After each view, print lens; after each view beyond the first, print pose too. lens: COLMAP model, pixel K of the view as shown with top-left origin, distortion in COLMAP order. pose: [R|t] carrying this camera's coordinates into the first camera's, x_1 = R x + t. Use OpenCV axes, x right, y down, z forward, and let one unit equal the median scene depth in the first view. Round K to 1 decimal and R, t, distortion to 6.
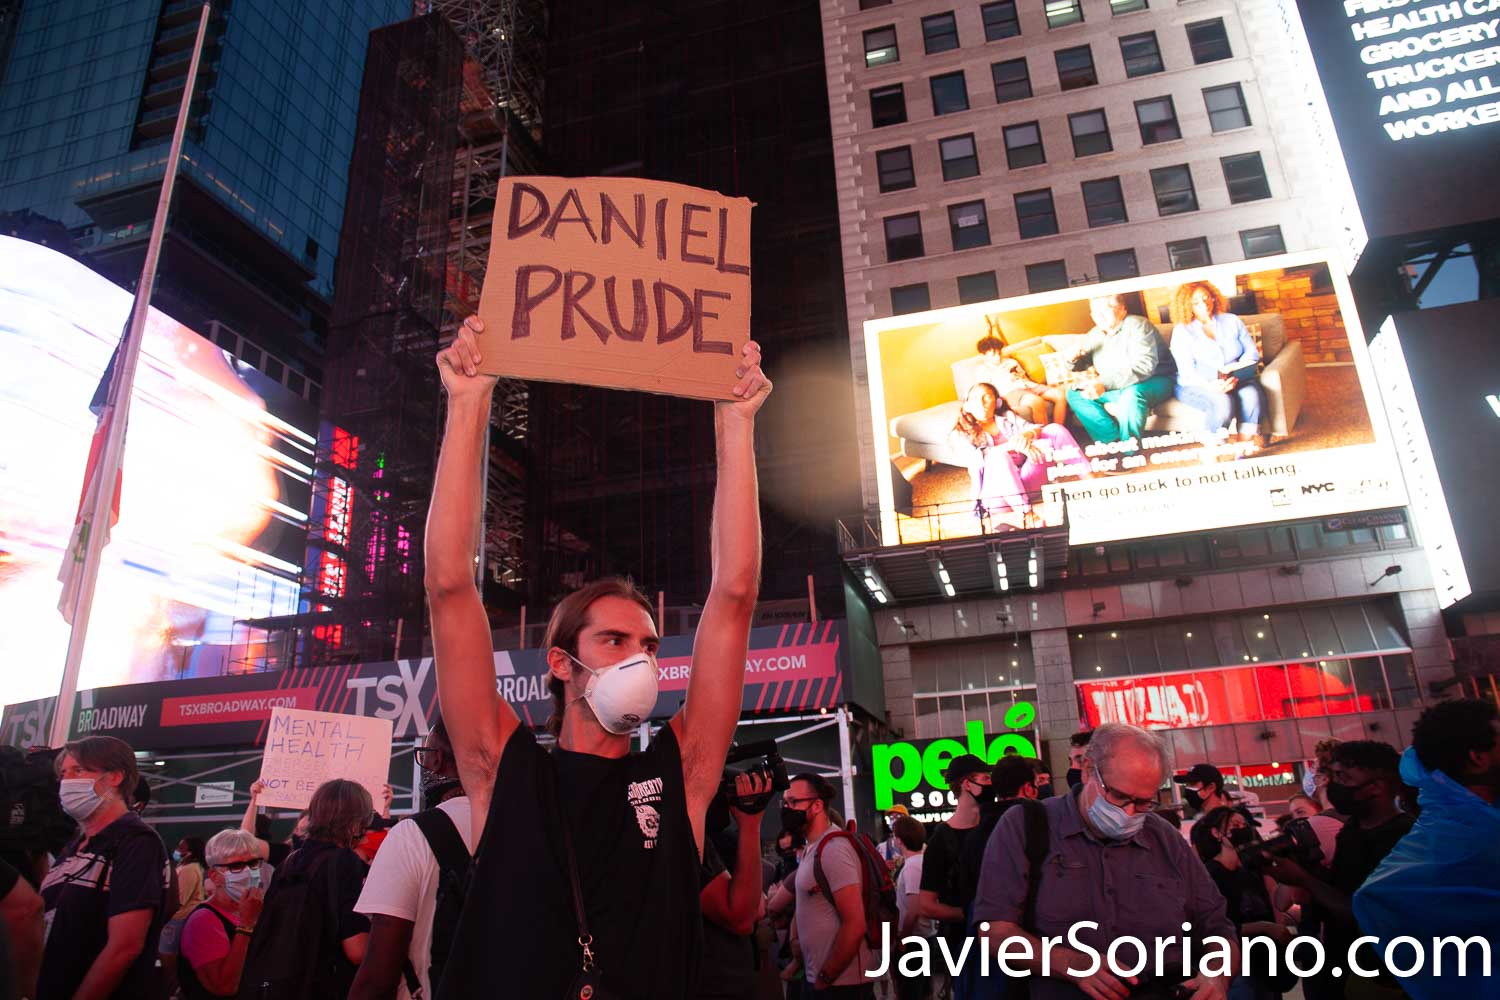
lens RADIAL K [[1022.0, 0, 750.0], [0, 1022.0, 500.0], [0, 0, 1]] dist [-0.074431, 0.002635]
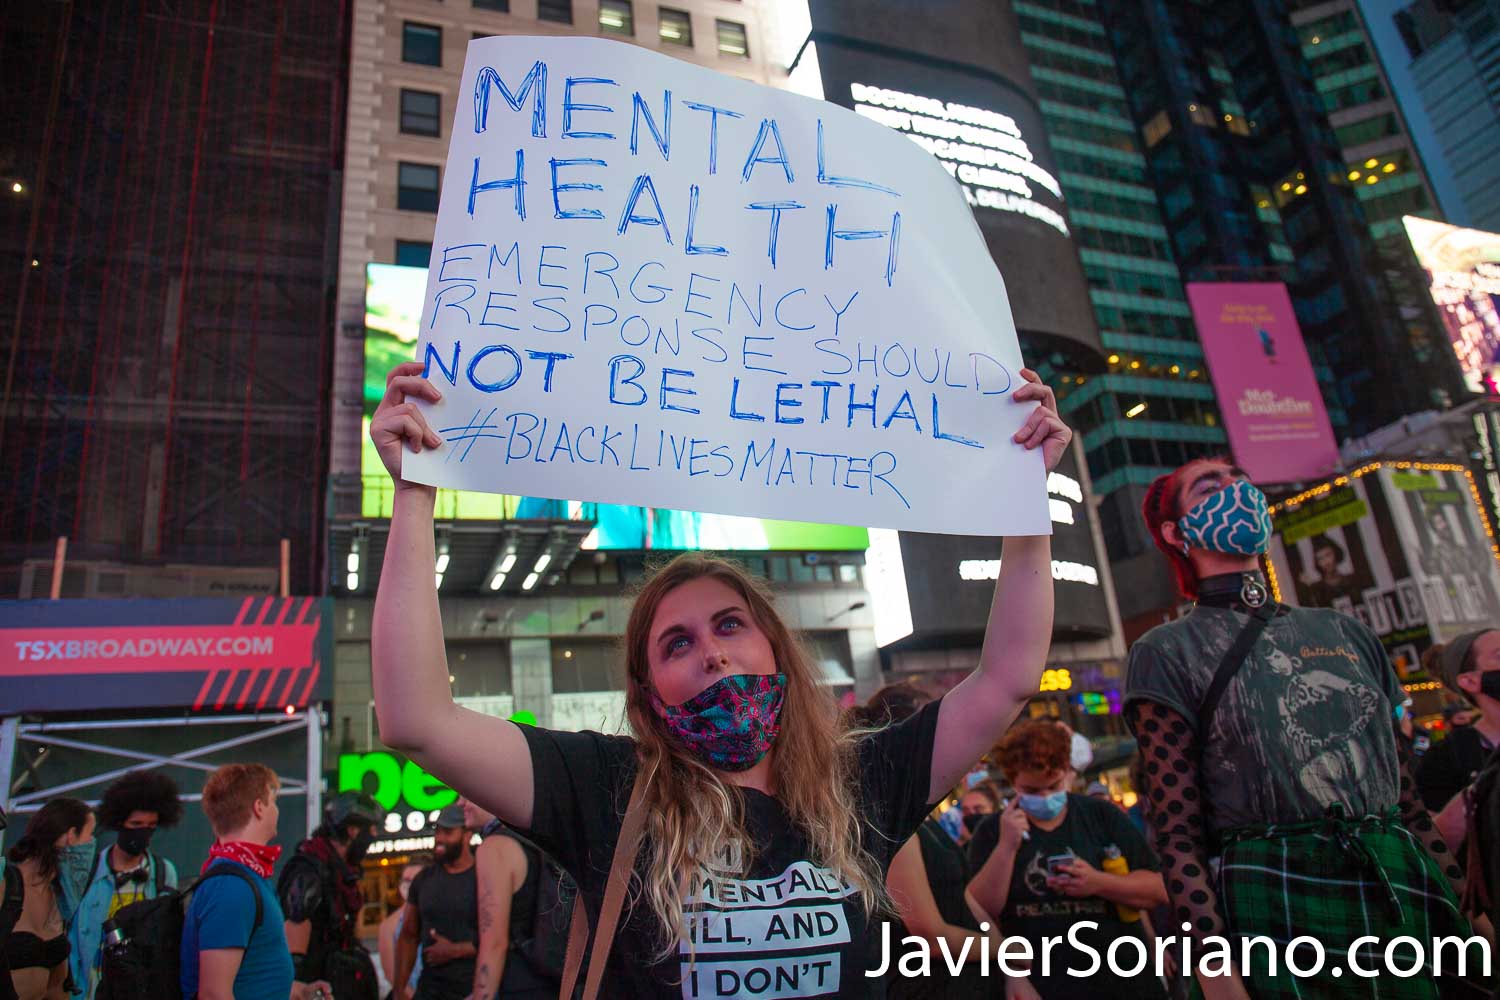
lens RADIAL K [[1022.0, 0, 750.0], [0, 1022.0, 500.0], [0, 0, 1]] dist [-0.074431, 0.002635]
pose [[0.807625, 0.149147, 0.570524, -0.099785], [-0.125738, 0.988792, -0.080498, 0.059157], [-0.576135, -0.006724, 0.817327, 0.146837]]
